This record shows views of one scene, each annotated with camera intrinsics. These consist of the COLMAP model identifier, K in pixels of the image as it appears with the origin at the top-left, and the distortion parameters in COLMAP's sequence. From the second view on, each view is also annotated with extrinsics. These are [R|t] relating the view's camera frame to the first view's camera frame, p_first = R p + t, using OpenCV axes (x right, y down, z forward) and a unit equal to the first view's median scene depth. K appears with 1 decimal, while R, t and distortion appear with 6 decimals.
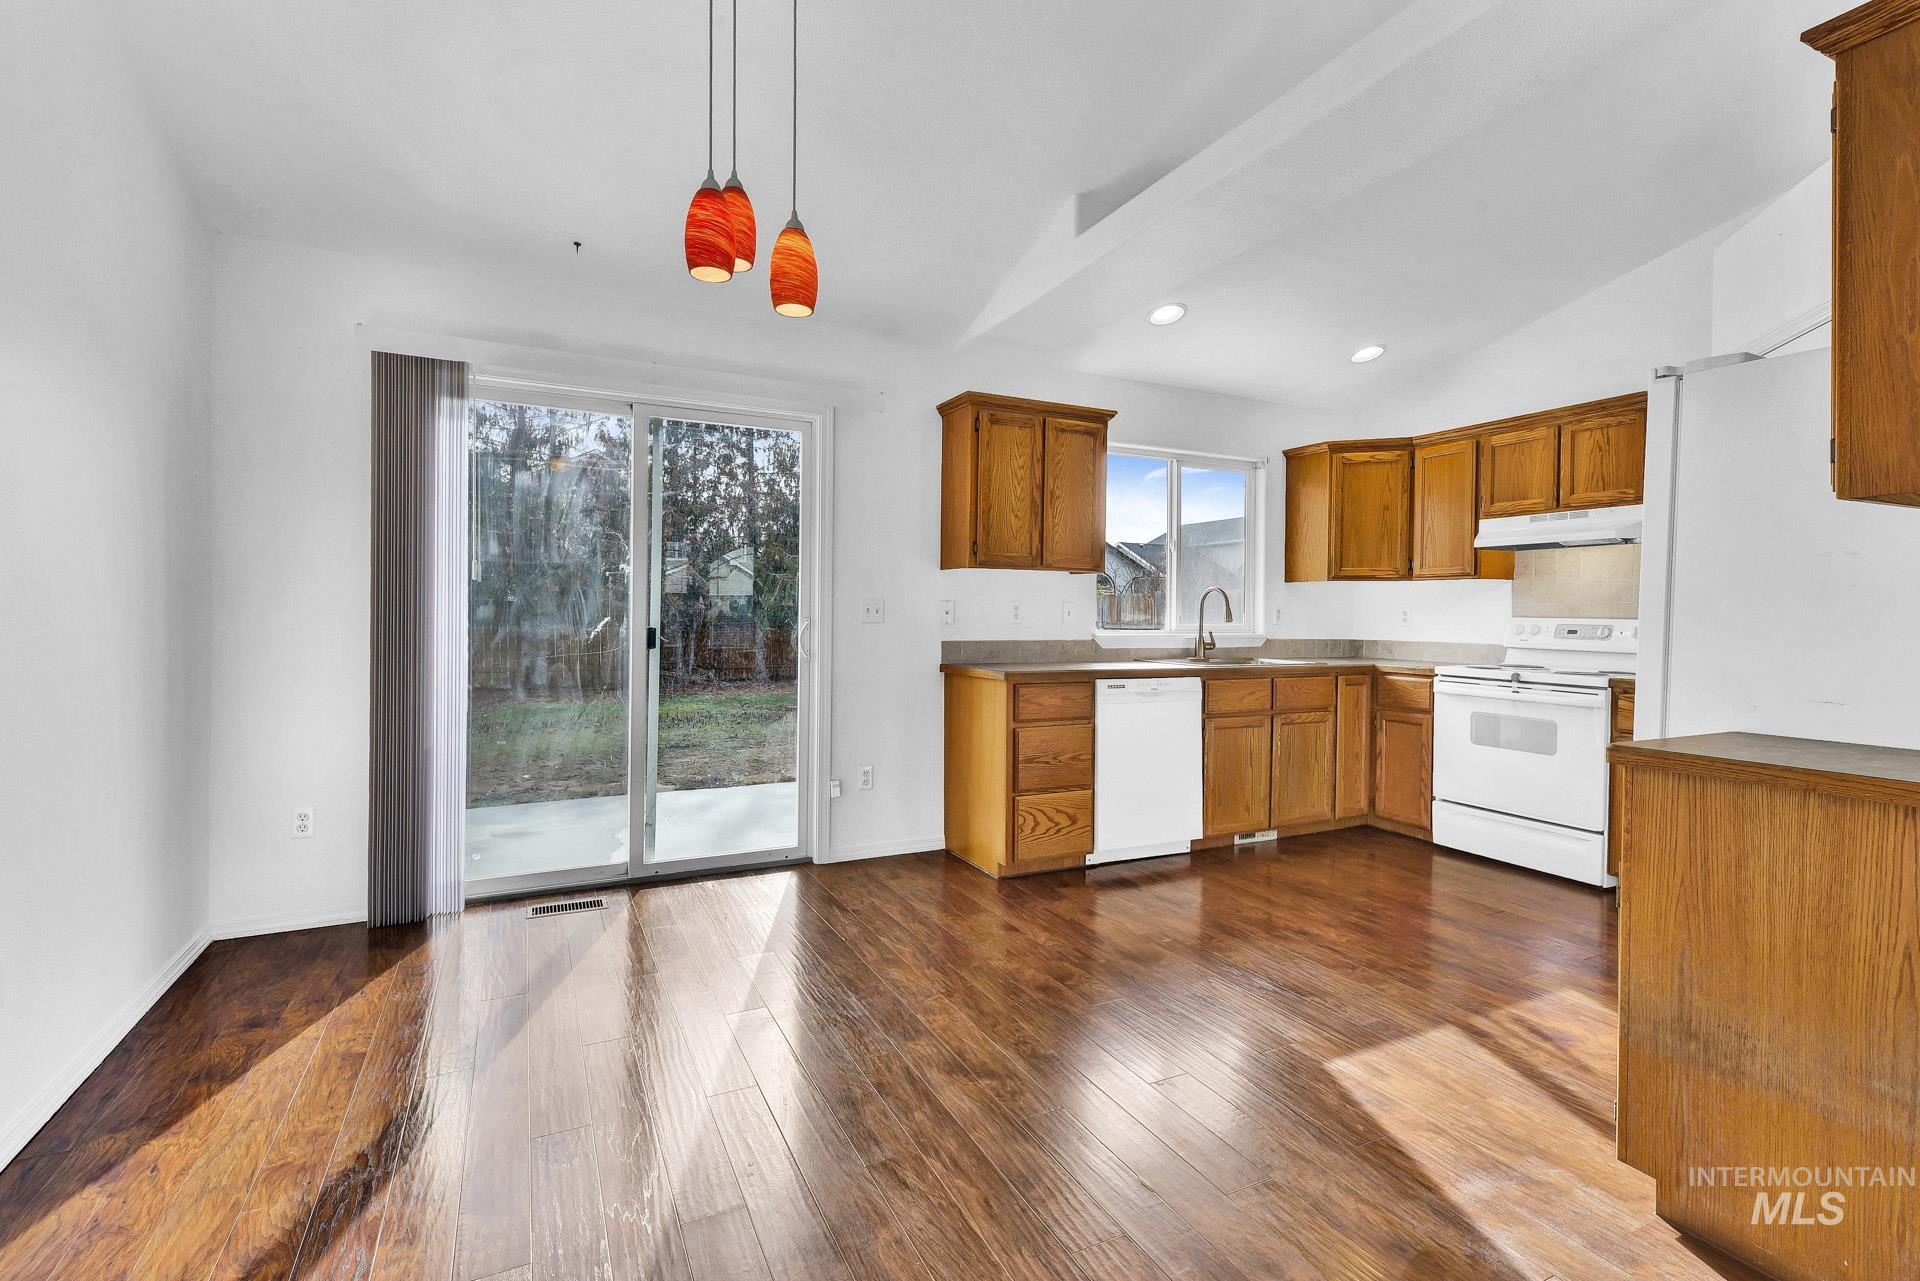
lens RADIAL K [[863.2, 0, 960.2], [0, 863.2, 623.8], [0, 0, 1]] dist [0.001650, -0.001241]
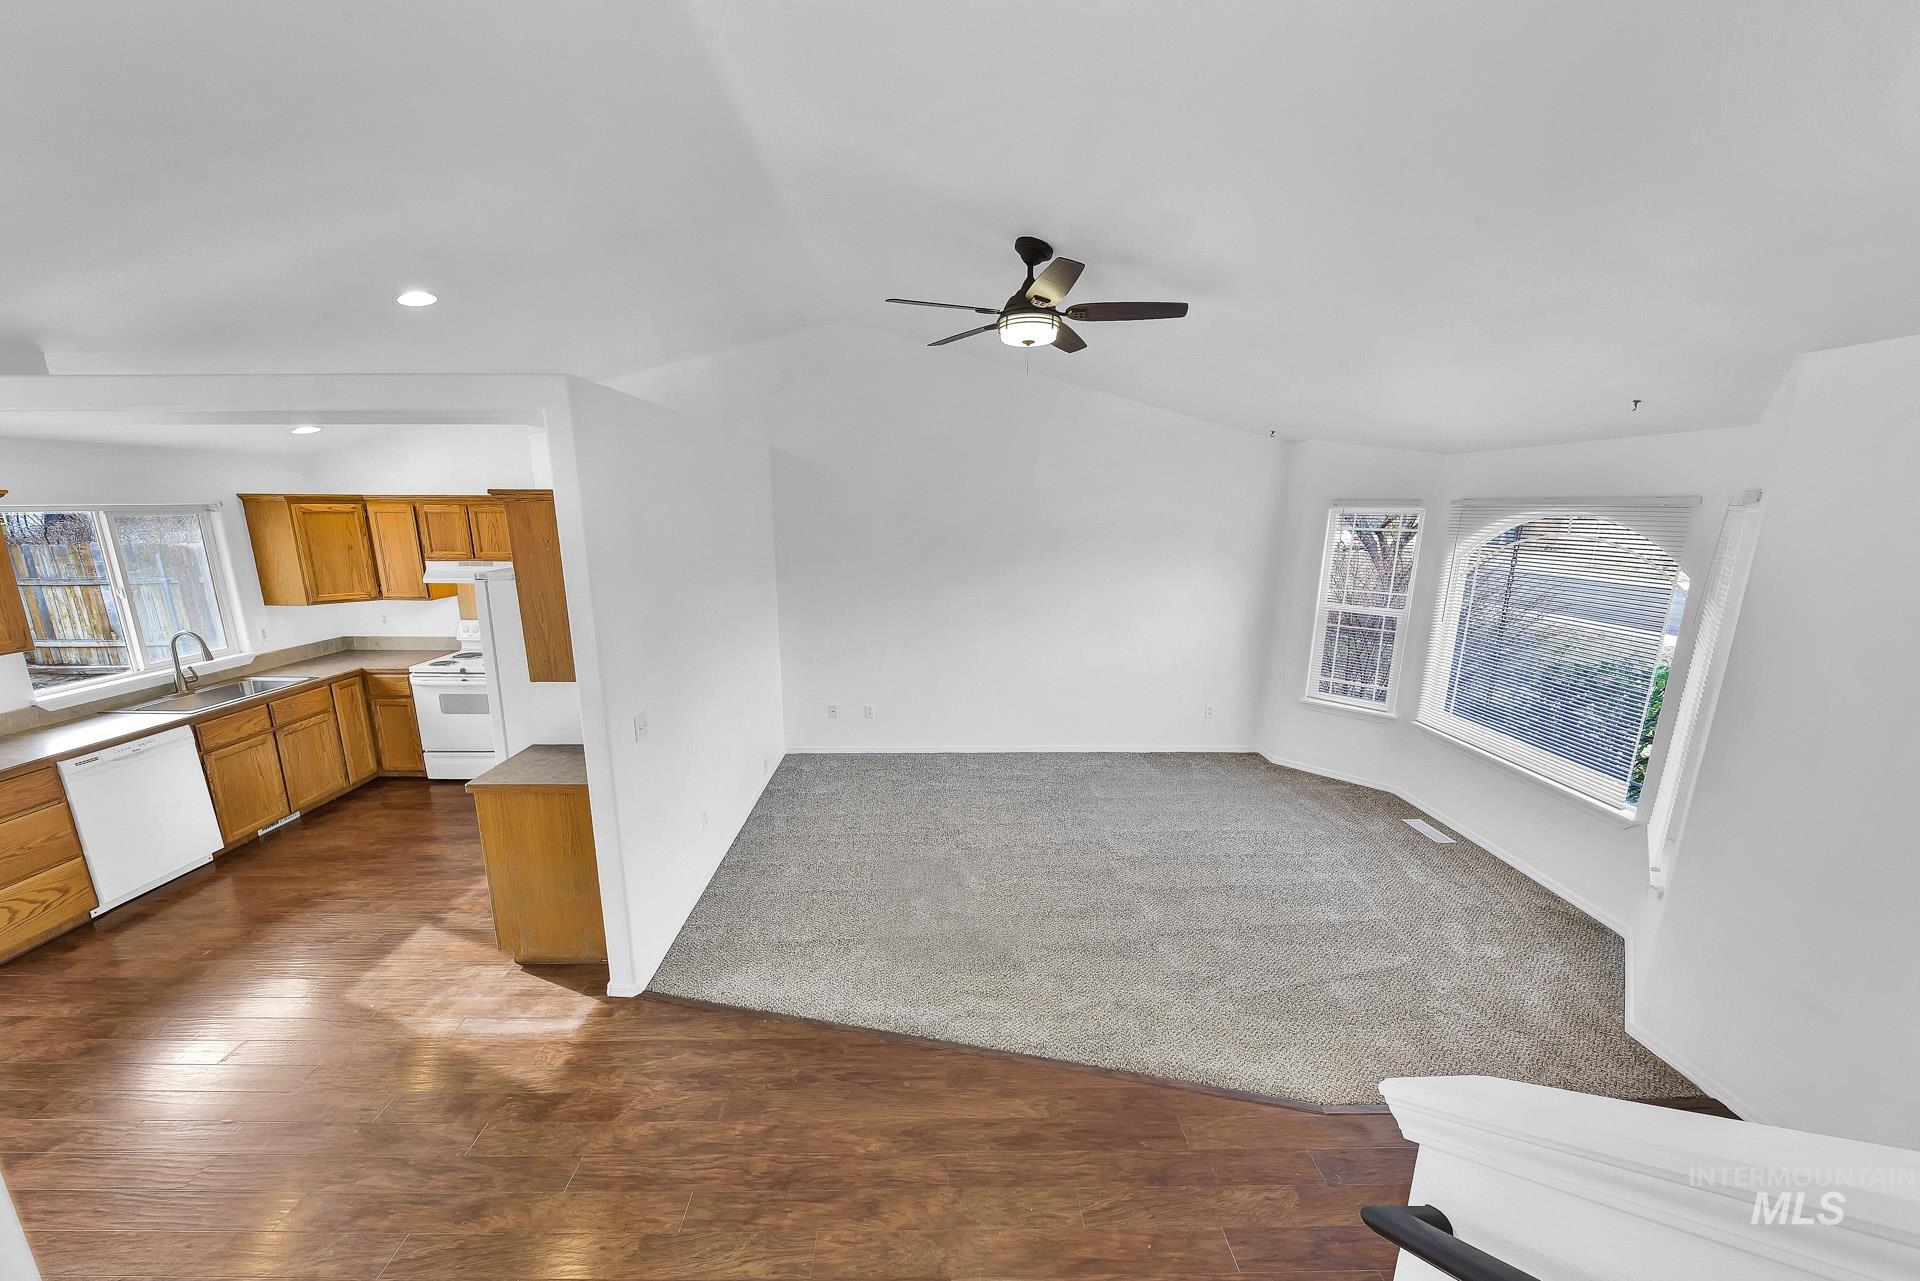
lens RADIAL K [[673.9, 0, 937.9], [0, 673.9, 656.0], [0, 0, 1]] dist [-0.002546, -0.001809]
pose [[0.439258, -0.206413, 0.874326, -0.059493], [0.008762, 0.974184, 0.225586, -0.238373], [-0.898318, -0.091430, 0.429727, -0.332741]]
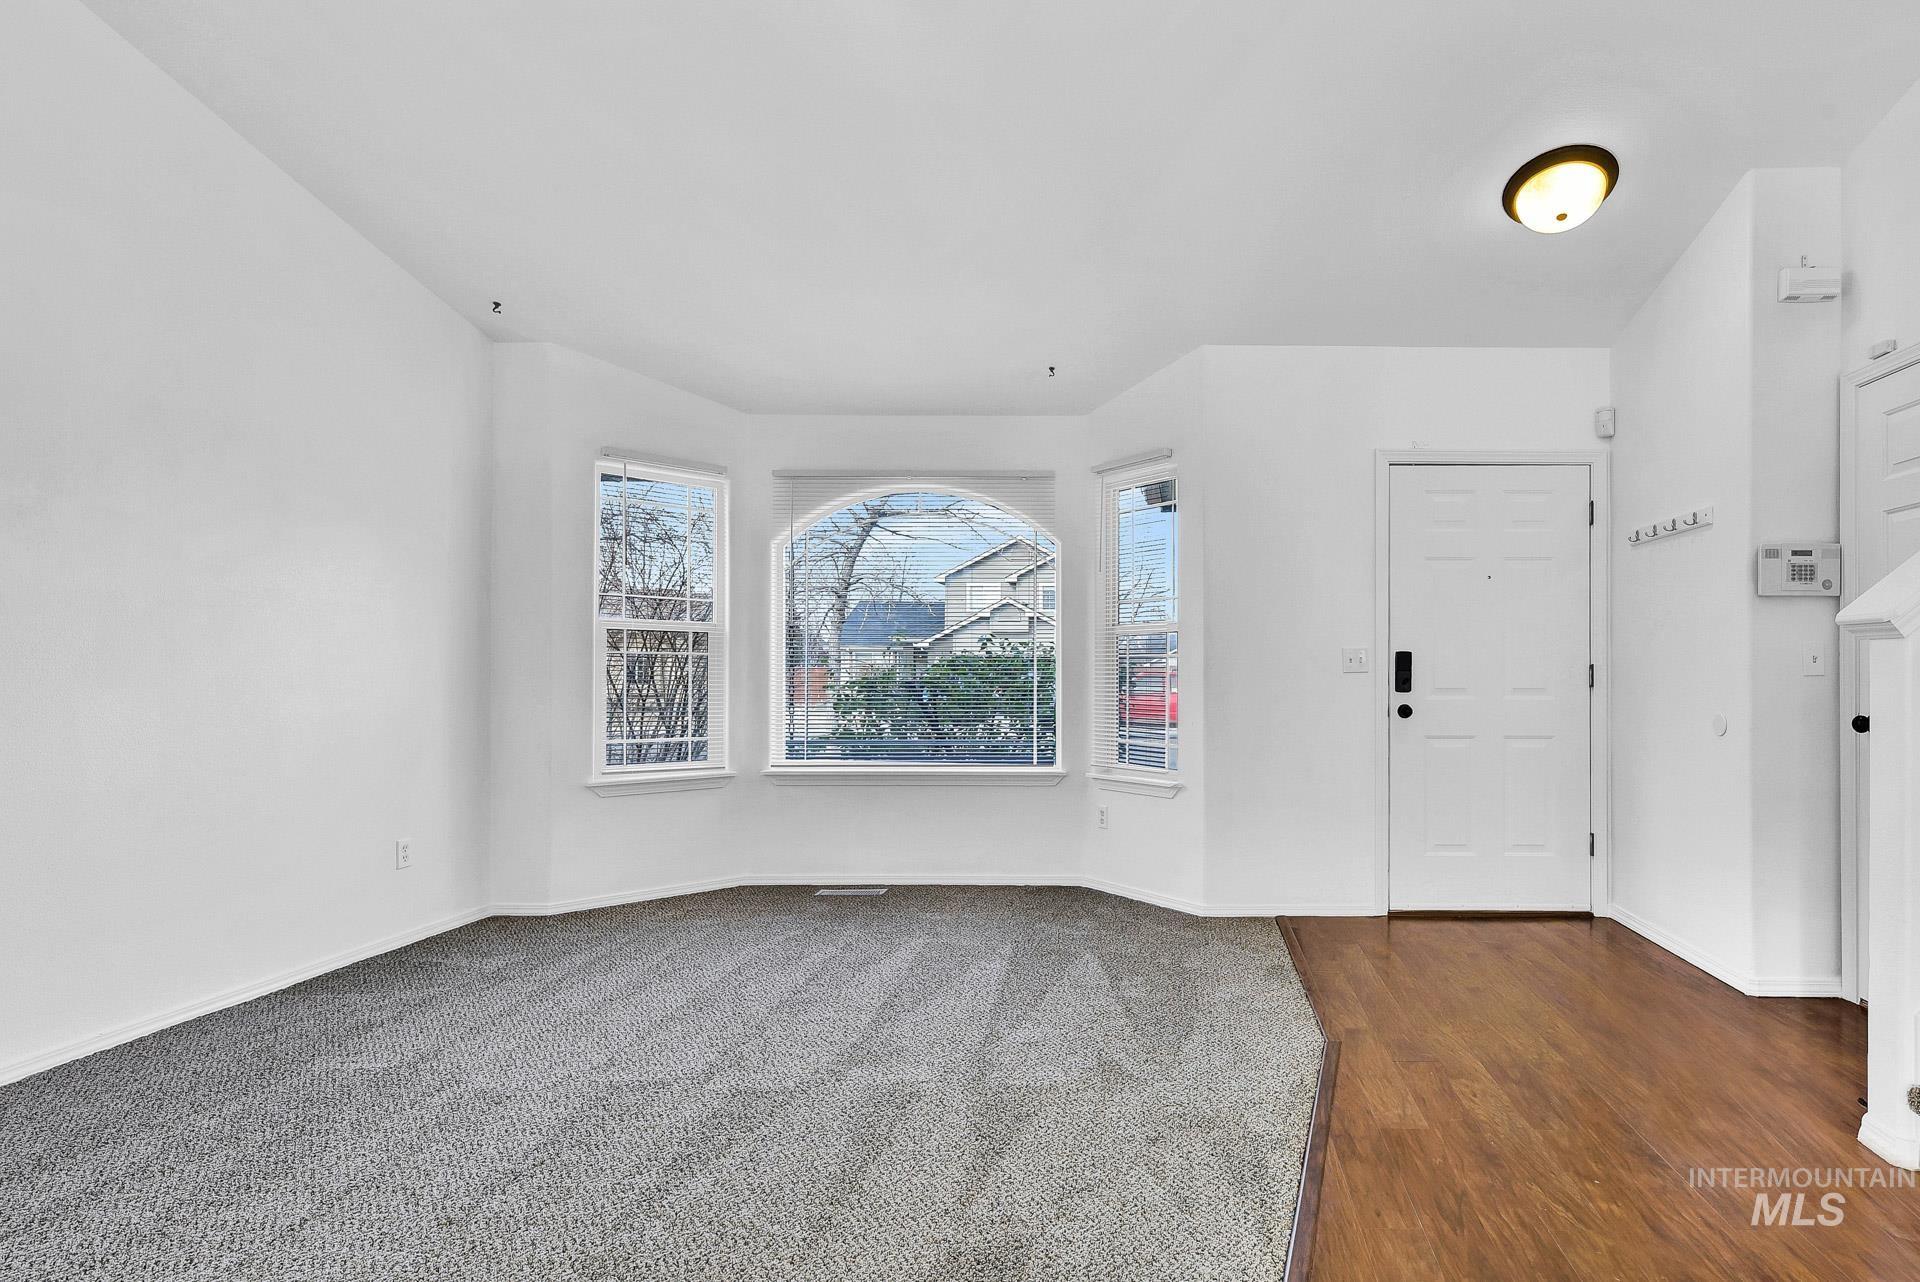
lens RADIAL K [[939.1, 0, 1182.7], [0, 939.1, 669.7], [0, 0, 1]] dist [0.002116, 0.000219]
pose [[-0.900157, -0.008907, 0.435475, 0.326638], [-0.008058, 0.999960, 0.003797, 0.012766], [-0.435492, -0.000091, -0.900193, 0.251723]]
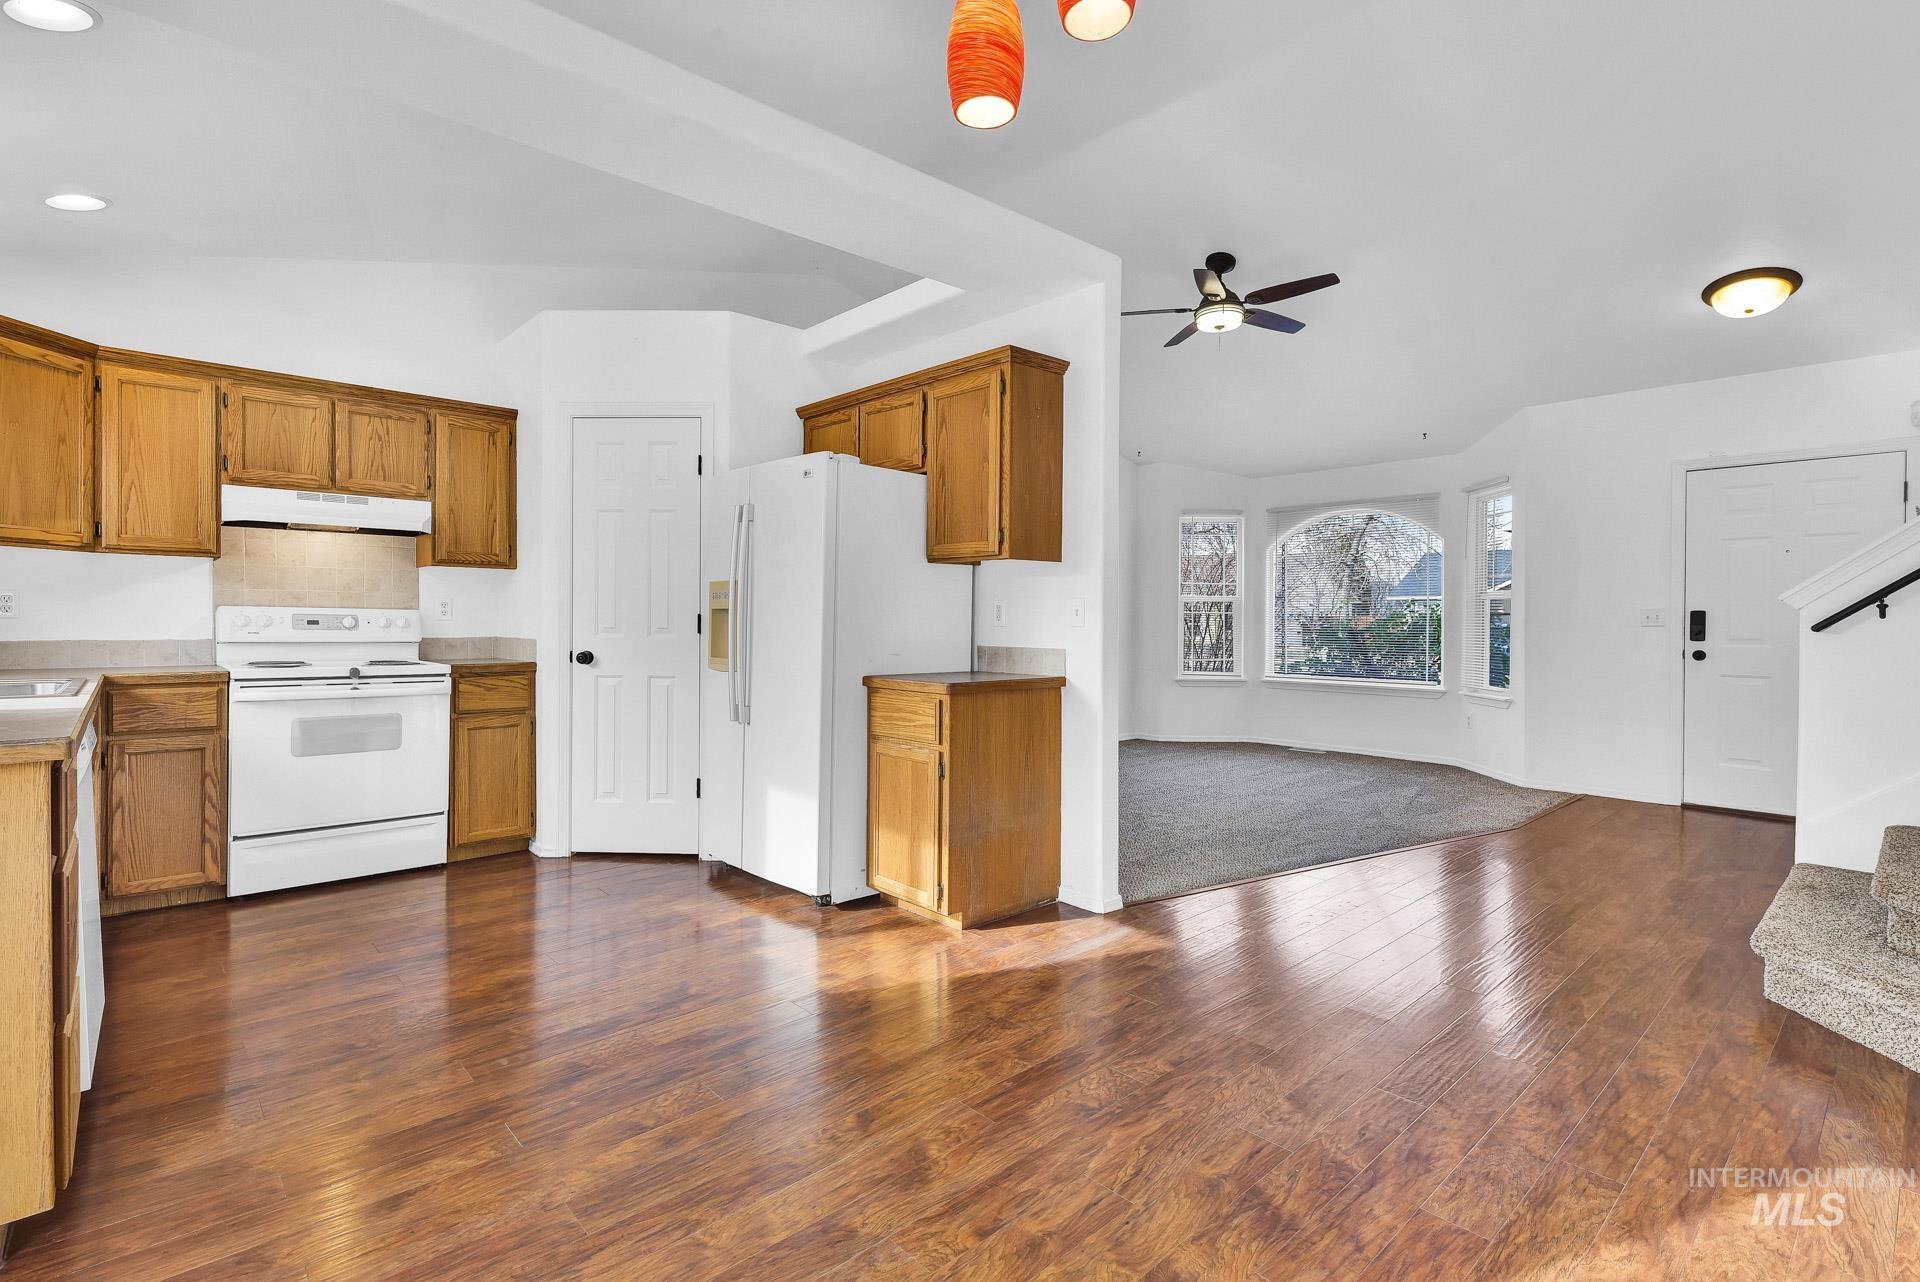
lens RADIAL K [[899.6, 0, 947.8], [0, 899.6, 631.9], [0, 0, 1]] dist [0.002494, 0.000257]
pose [[-0.273161, -0.023575, 0.961679, -0.433612], [-0.001193, 0.999707, 0.024168, -0.004933], [-0.961968, 0.005455, -0.273109, 0.646818]]
